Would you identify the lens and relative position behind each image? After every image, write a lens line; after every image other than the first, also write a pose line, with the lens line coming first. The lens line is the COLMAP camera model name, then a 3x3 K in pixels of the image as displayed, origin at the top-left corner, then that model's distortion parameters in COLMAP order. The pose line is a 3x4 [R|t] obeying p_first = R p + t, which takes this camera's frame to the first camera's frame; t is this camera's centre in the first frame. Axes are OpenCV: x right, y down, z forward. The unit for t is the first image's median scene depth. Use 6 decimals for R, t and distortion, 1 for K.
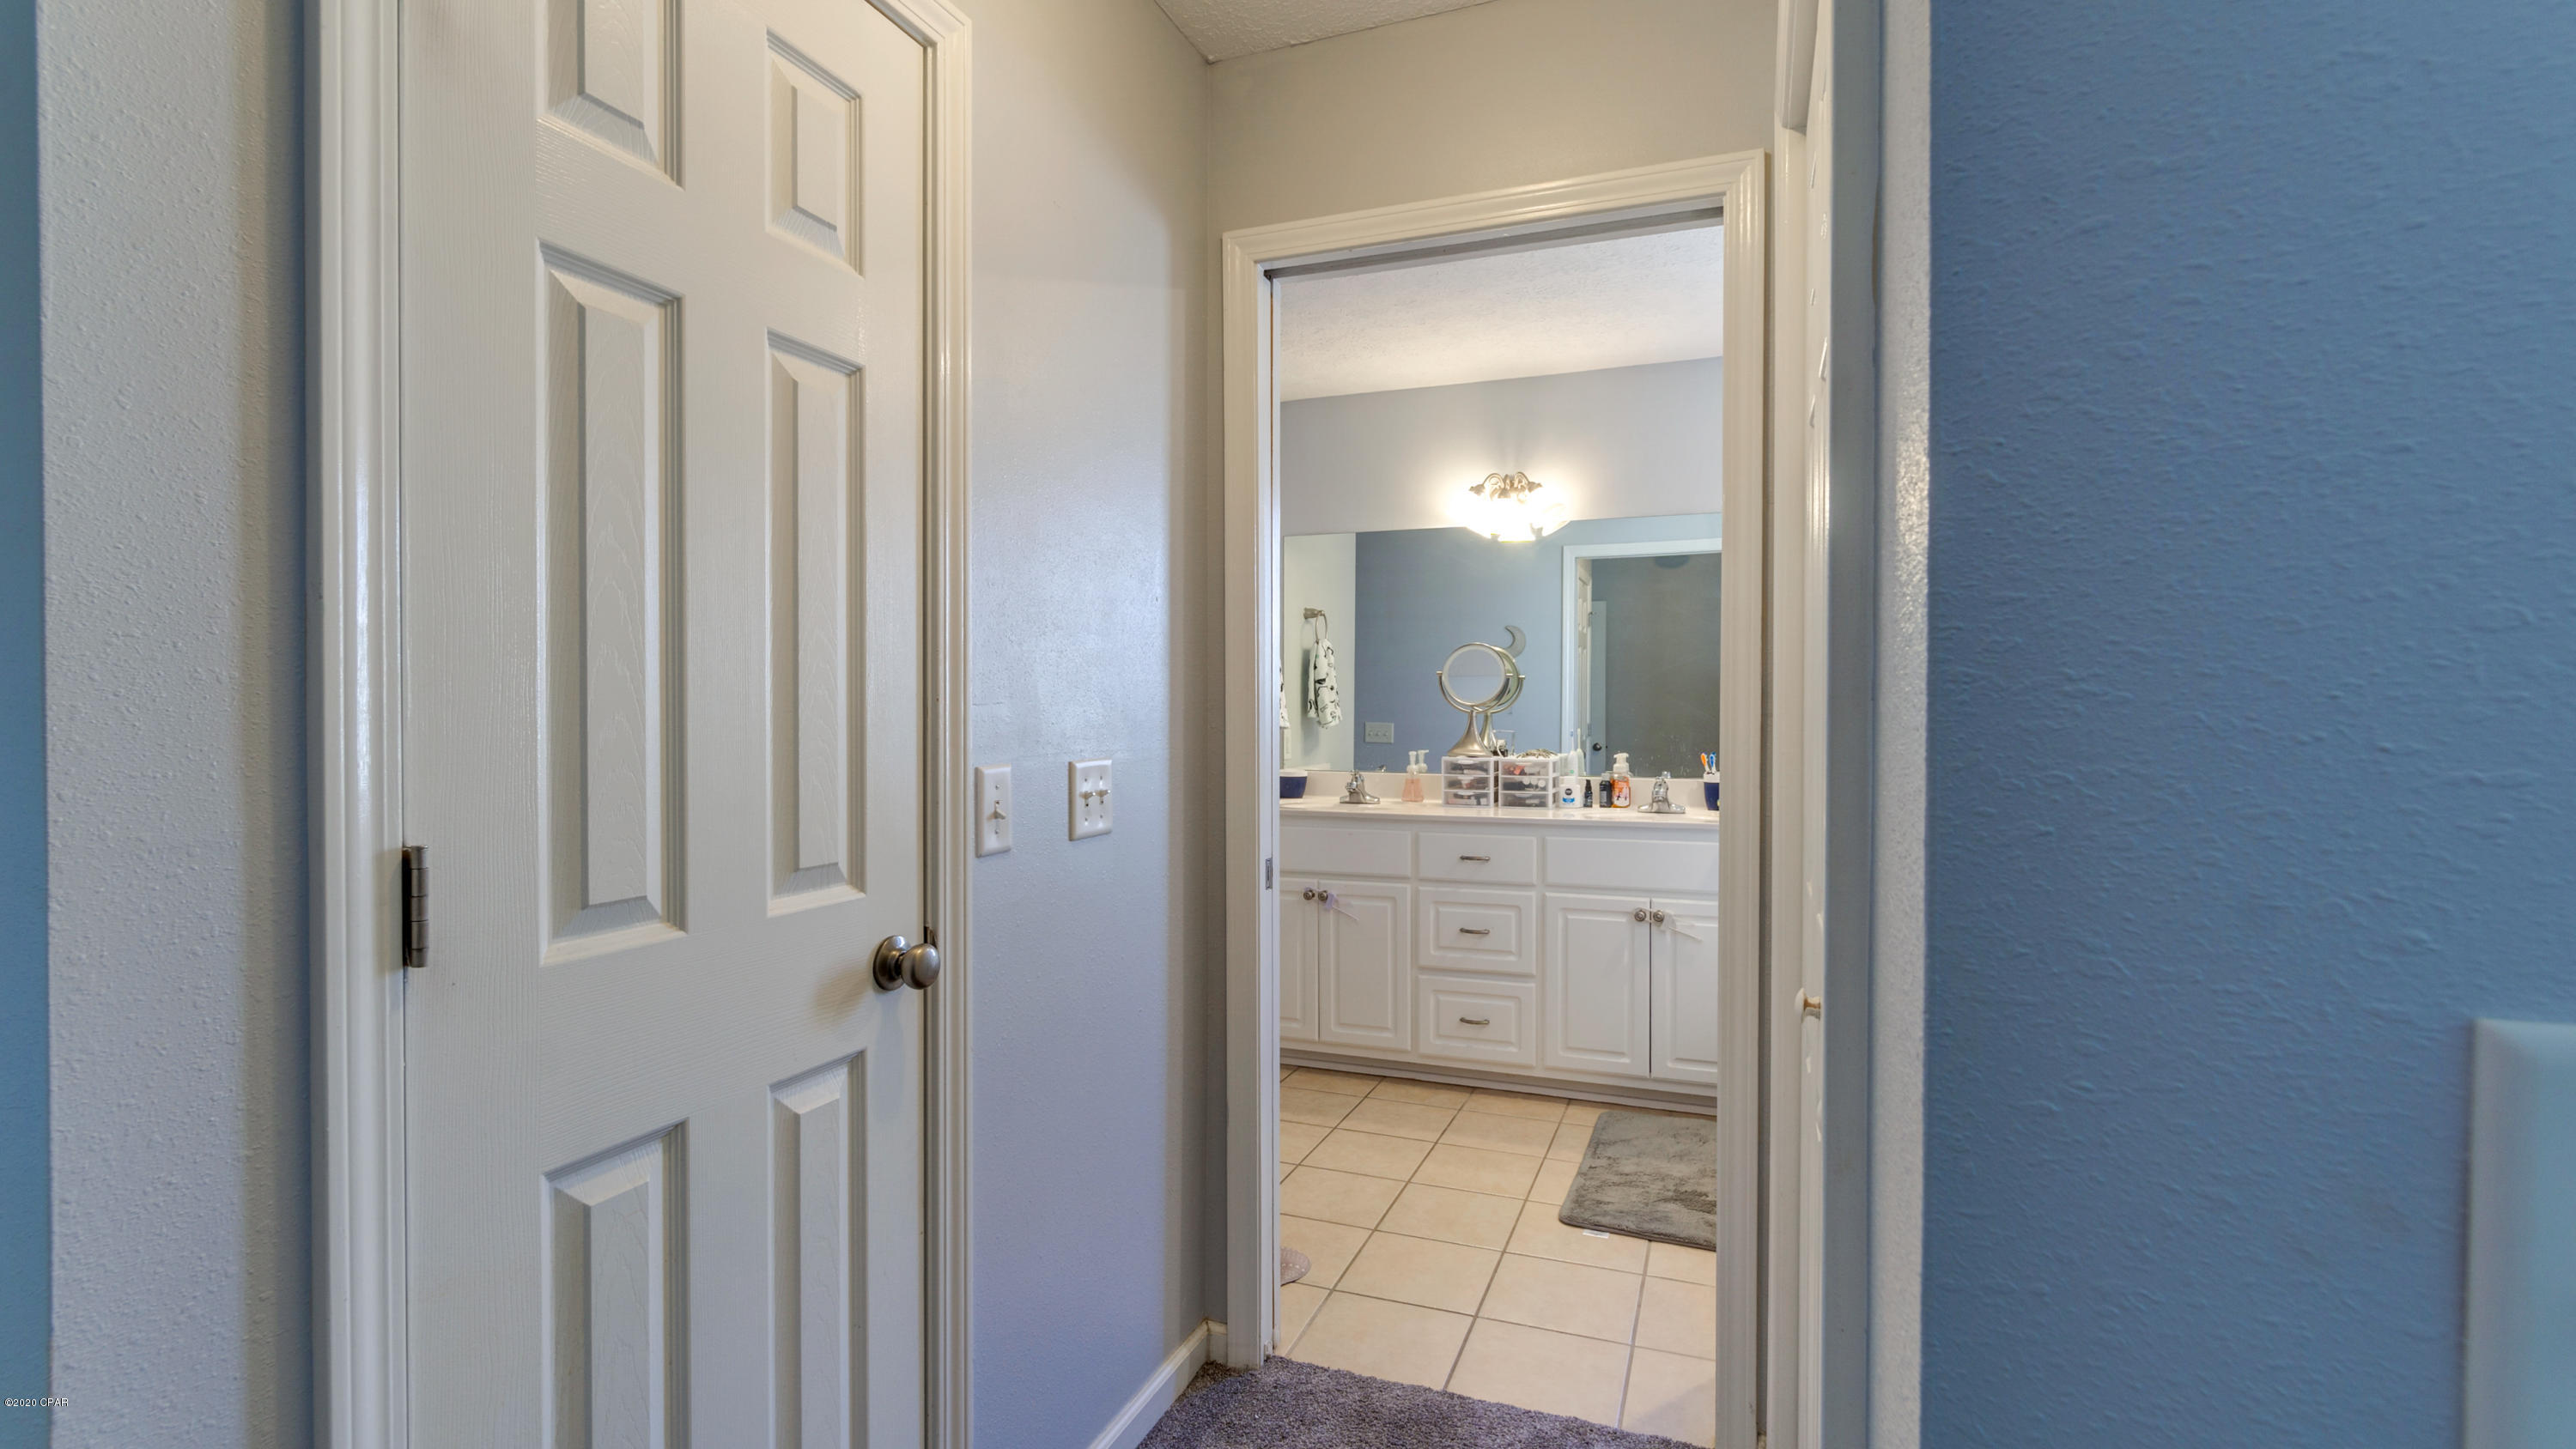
lens RADIAL K [[1180.4, 0, 1288.0], [0, 1180.4, 724.5], [0, 0, 1]] dist [0.000134, 0.000183]
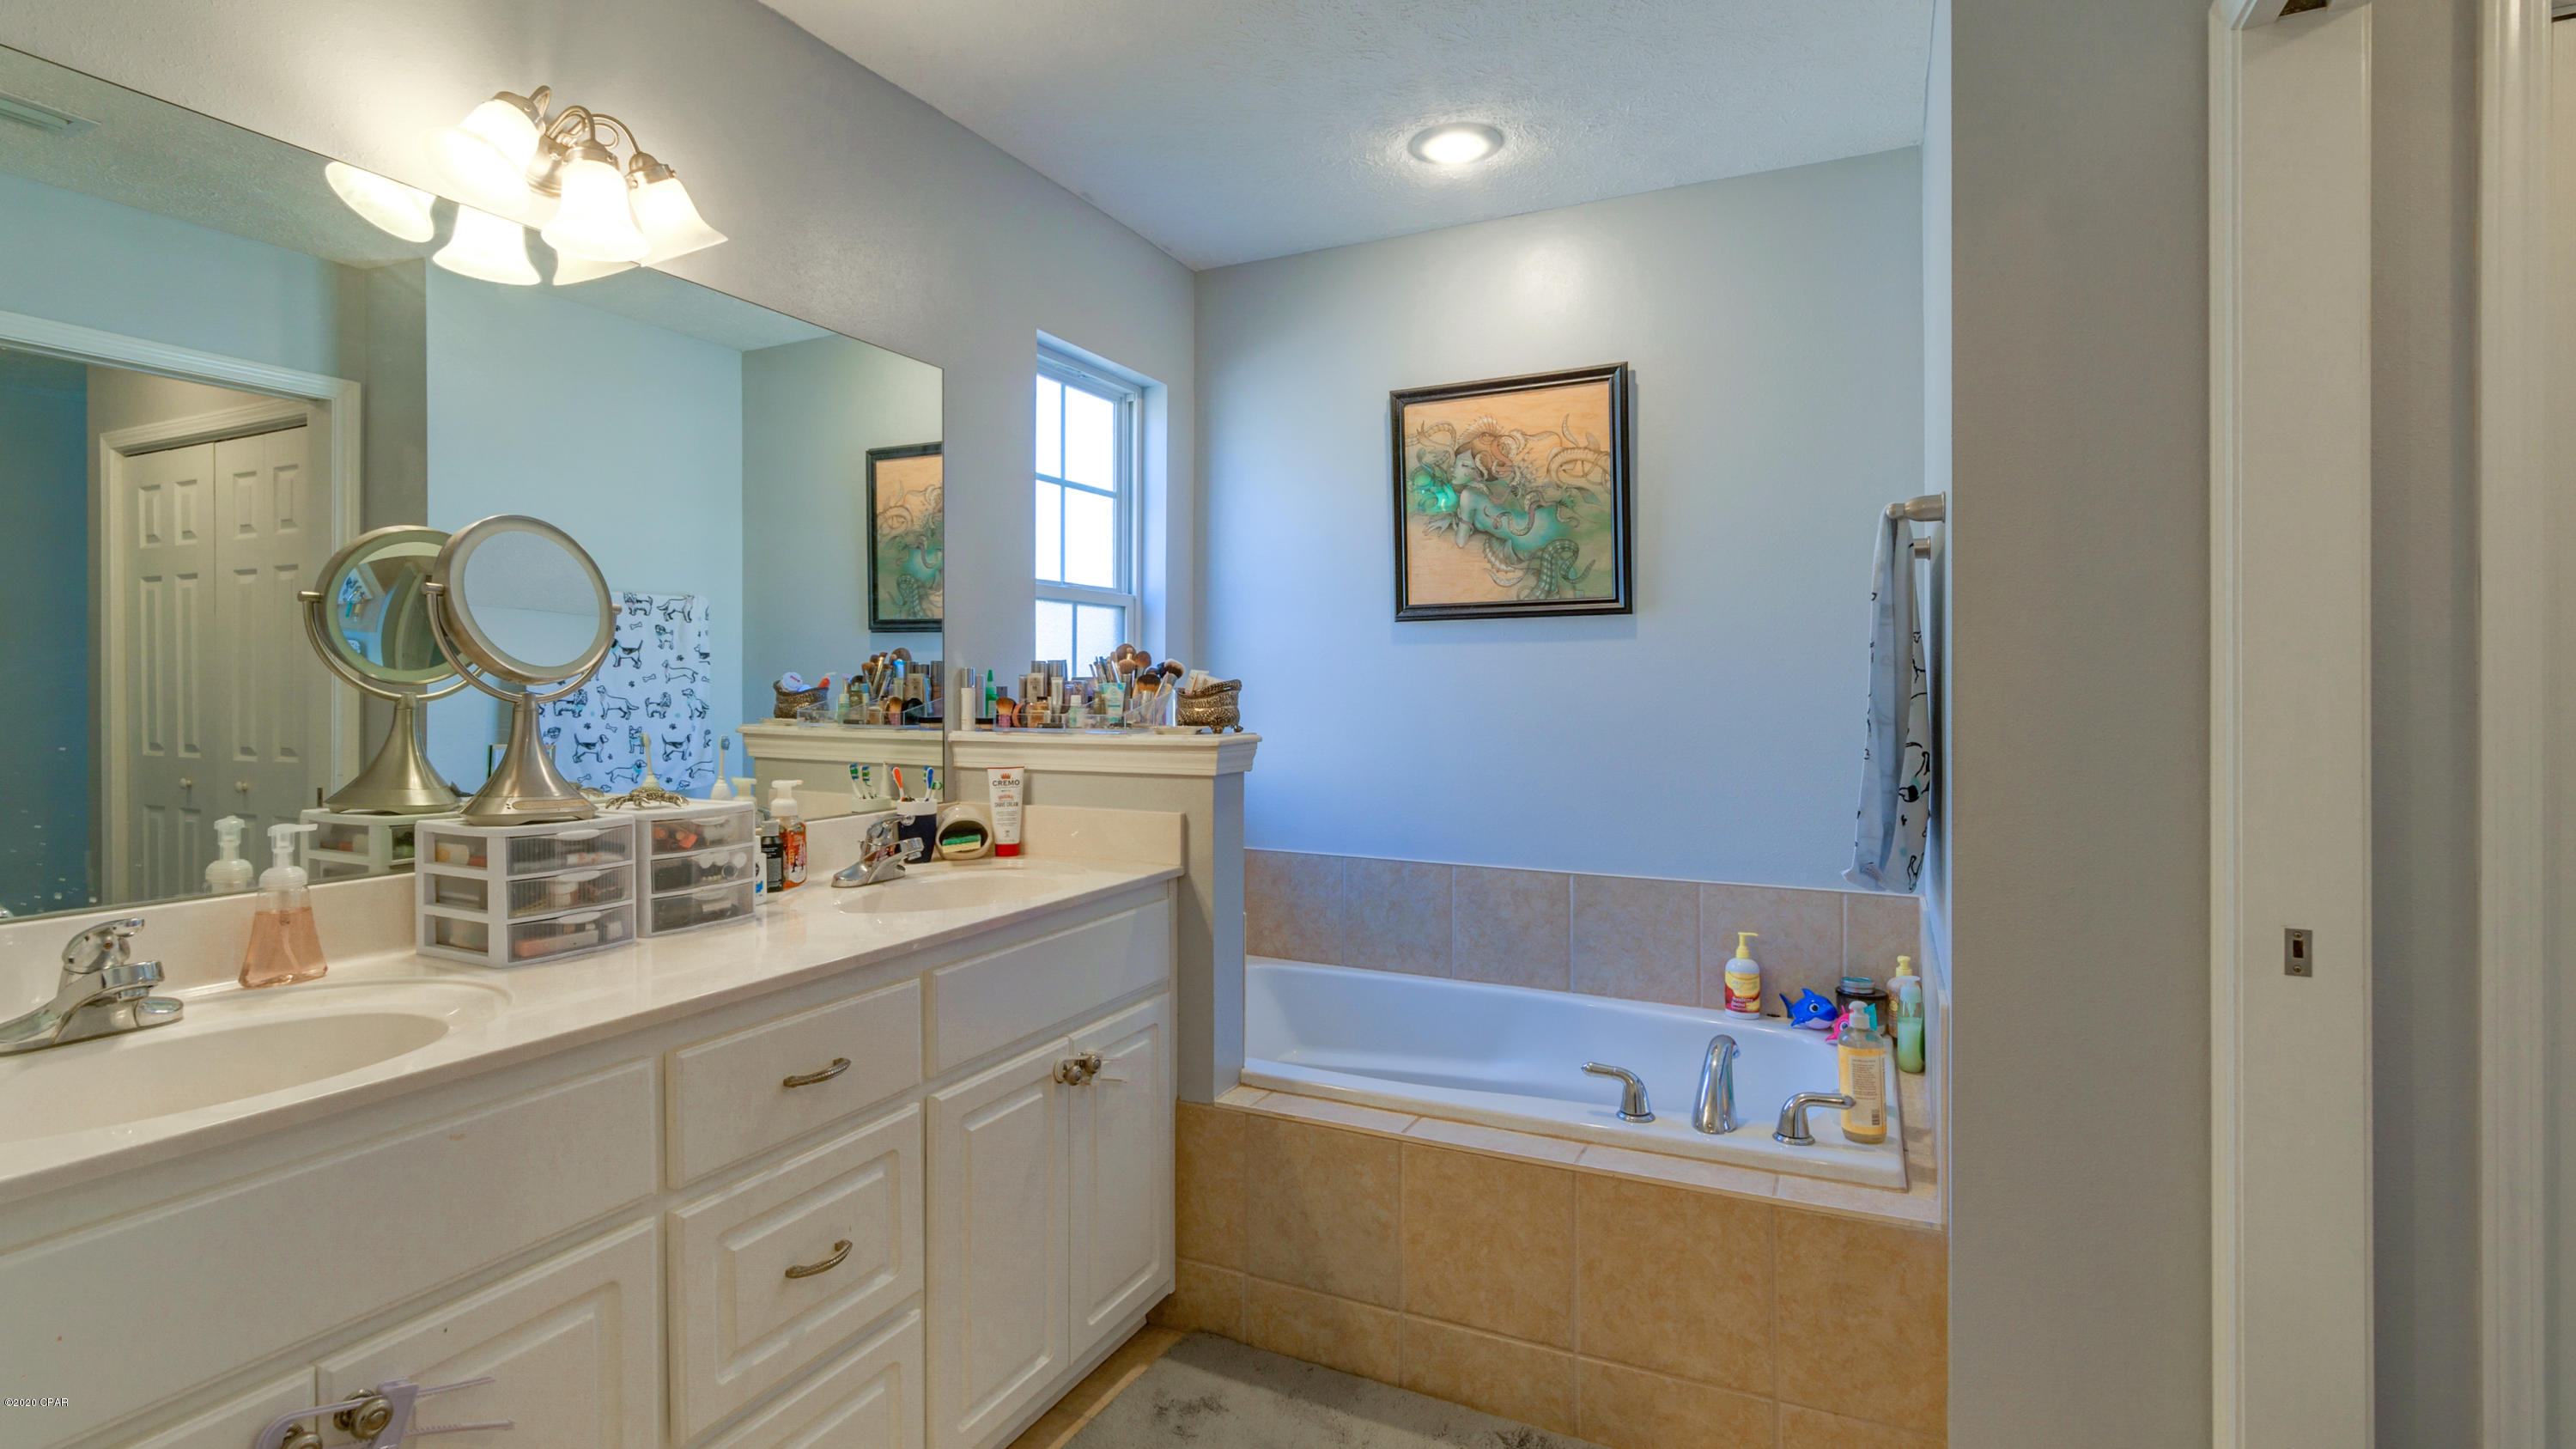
lens RADIAL K [[1180.7, 0, 1288.0], [0, 1180.7, 724.5], [0, 0, 1]] dist [0.000134, 0.000183]
pose [[0.082816, -0.027257, 0.996192, -0.161683], [0.020320, 0.999464, 0.025657, -0.005897], [-0.996358, 0.018118, 0.083325, 0.616274]]
